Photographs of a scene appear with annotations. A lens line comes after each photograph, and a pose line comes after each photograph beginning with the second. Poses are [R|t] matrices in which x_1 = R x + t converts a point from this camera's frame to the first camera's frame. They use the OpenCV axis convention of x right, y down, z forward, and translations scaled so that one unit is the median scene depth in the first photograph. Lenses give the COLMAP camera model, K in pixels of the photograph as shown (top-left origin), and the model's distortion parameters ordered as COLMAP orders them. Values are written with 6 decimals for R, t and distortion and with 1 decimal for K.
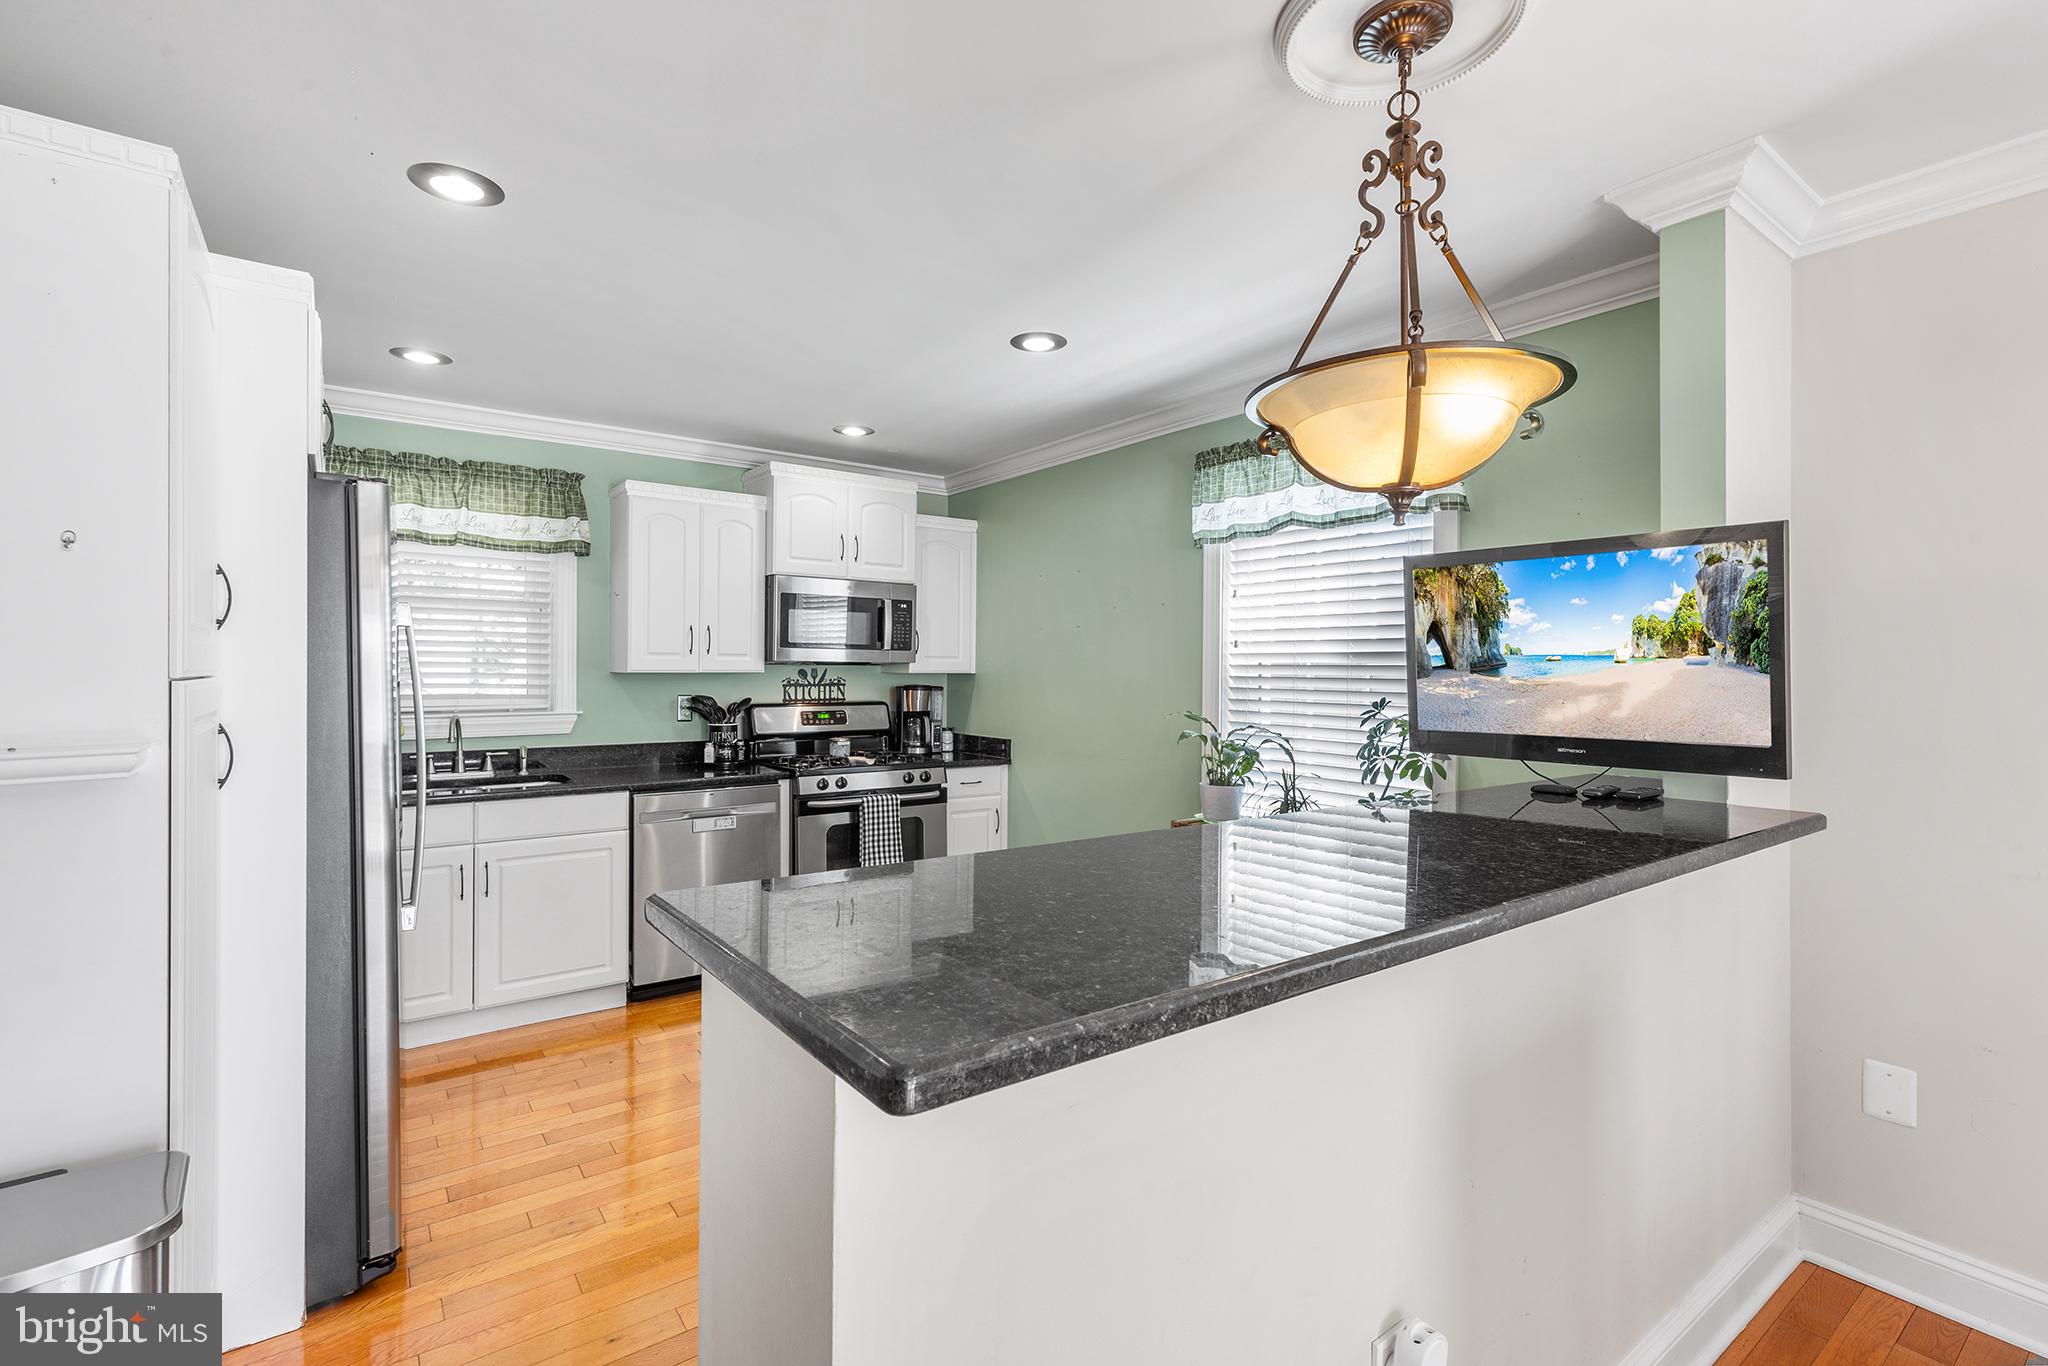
lens RADIAL K [[939.0, 0, 1031.6], [0, 939.0, 679.0], [0, 0, 1]] dist [0.002806, 0.000412]
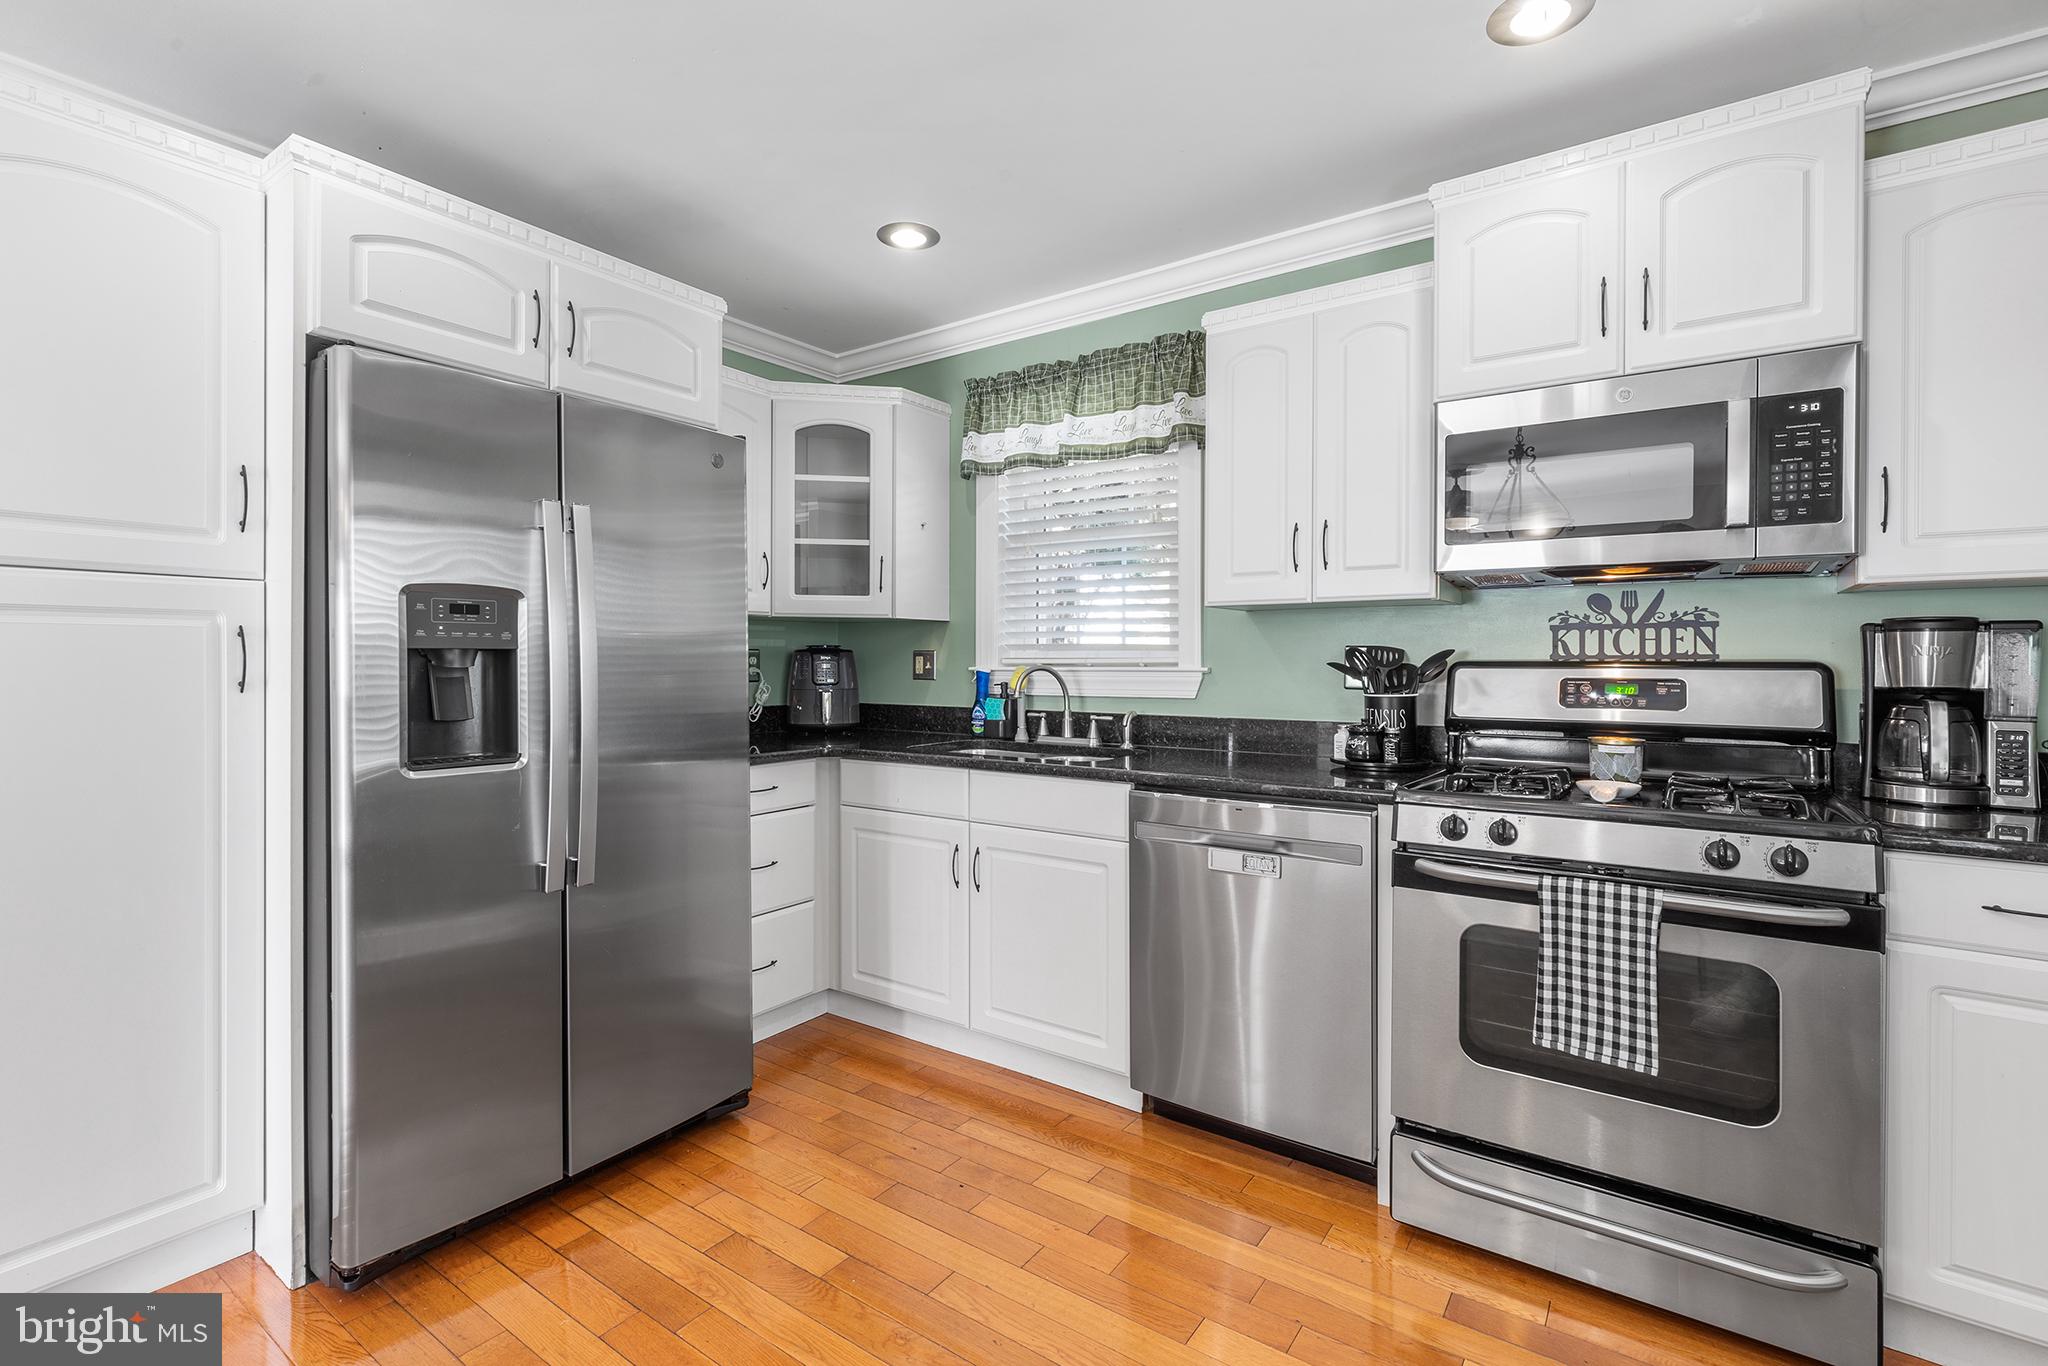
lens RADIAL K [[929.2, 0, 1022.3], [0, 929.2, 664.3], [0, 0, 1]] dist [0.000474, 0.000041]
pose [[0.307872, -0.001926, -0.951426, 0.136259], [-0.010784, 0.999927, -0.005514, 0.035552], [0.951367, 0.011958, 0.307829, 0.629394]]
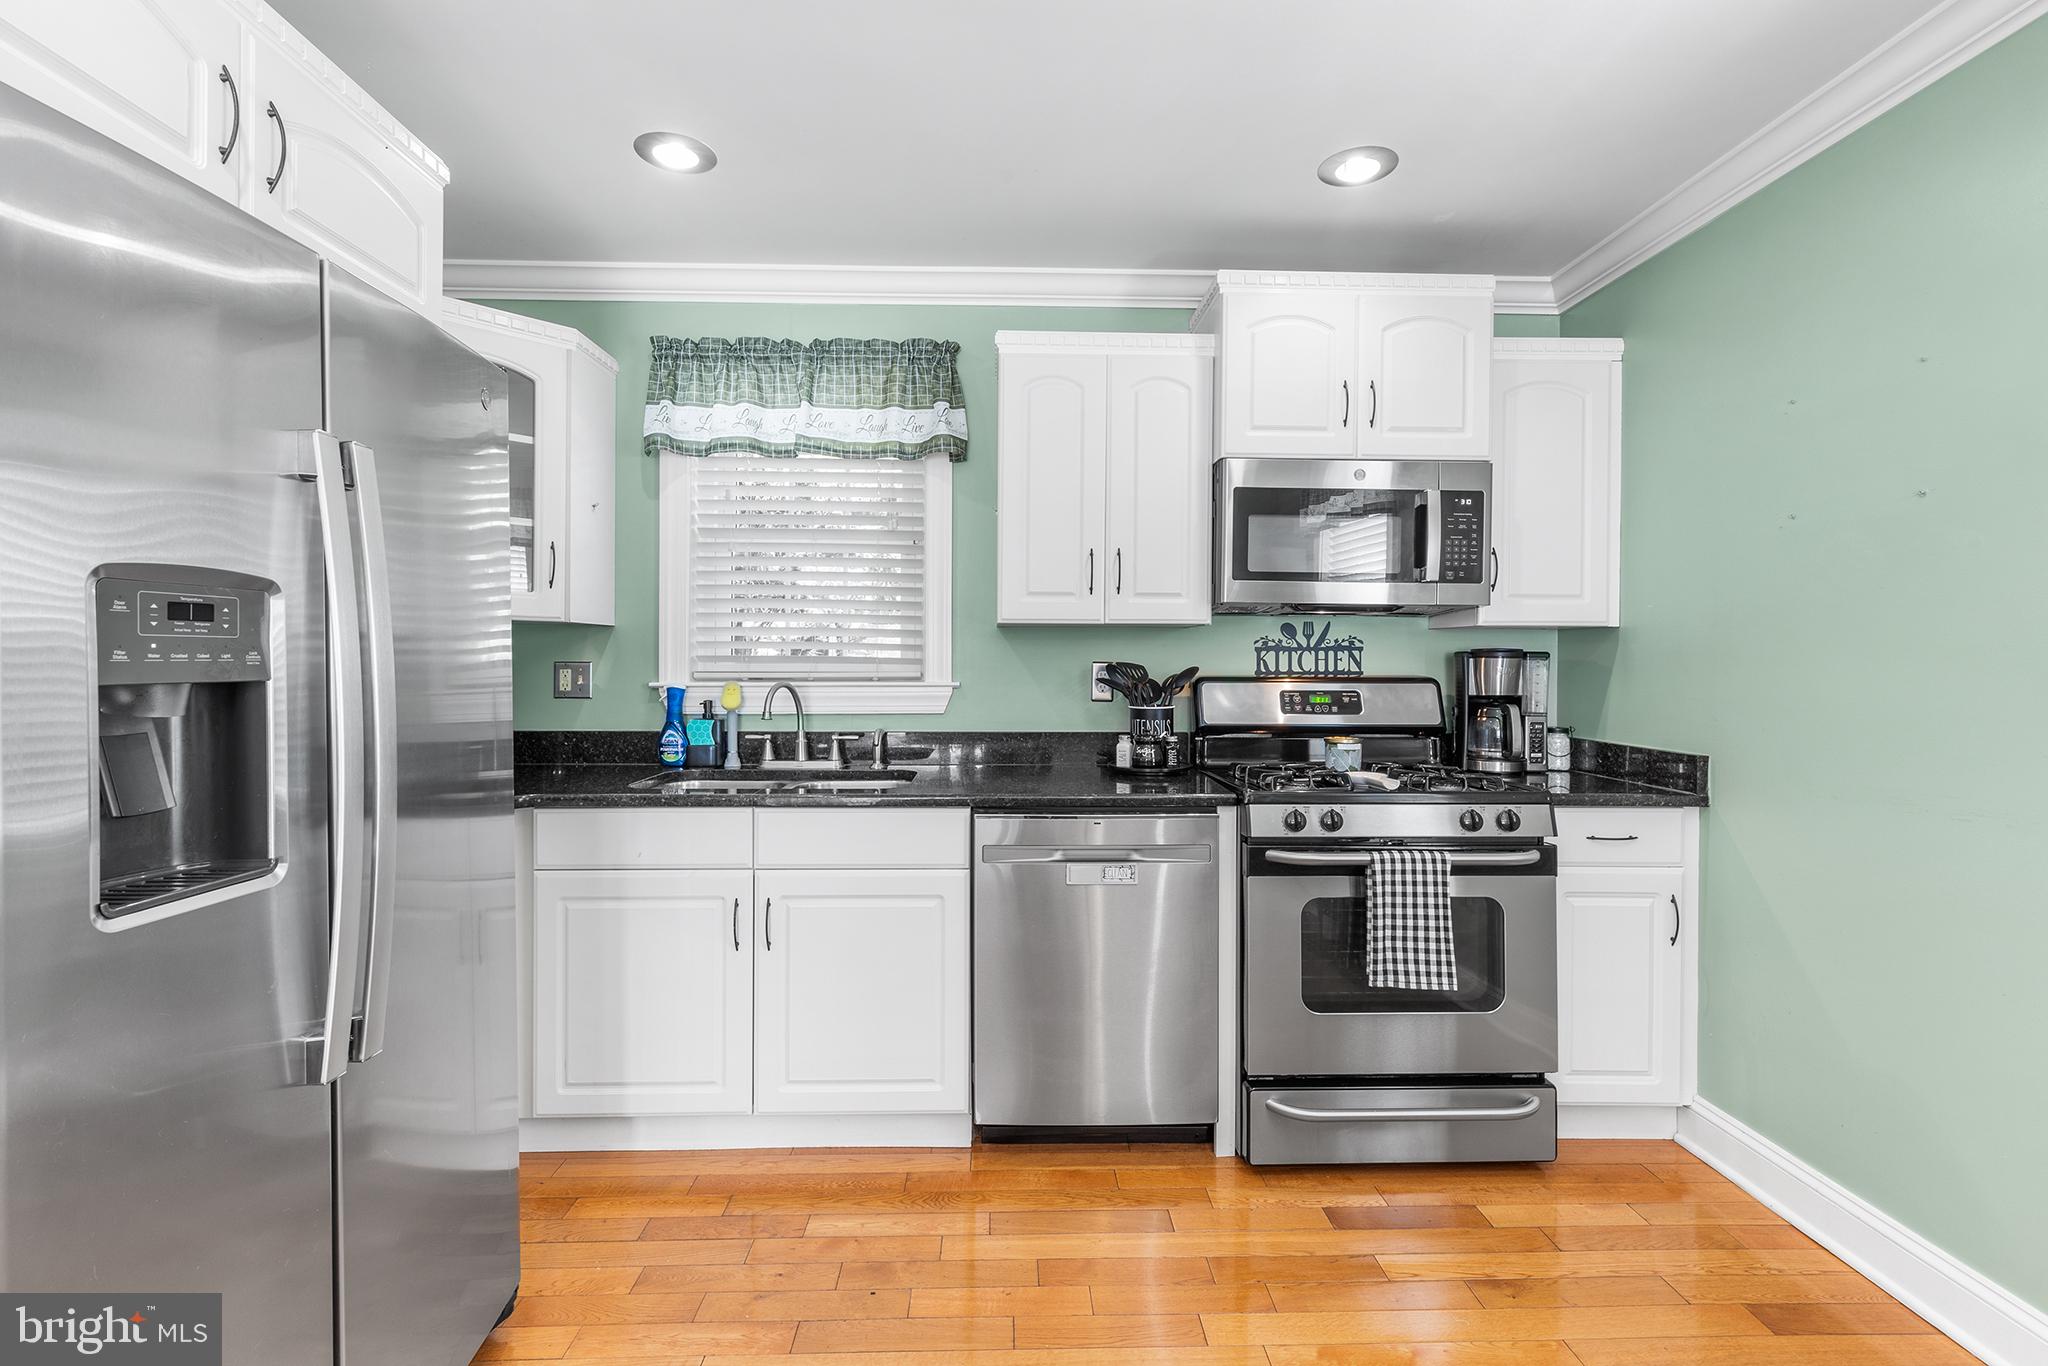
lens RADIAL K [[927.6, 0, 1024.1], [0, 927.6, 661.9], [0, 0, 1]] dist [0.002917, 0.000067]
pose [[0.818427, -0.001420, -0.574609, -0.039173], [-0.005319, 0.999935, -0.010046, 0.024644], [0.574587, 0.011279, 0.818366, 0.444358]]
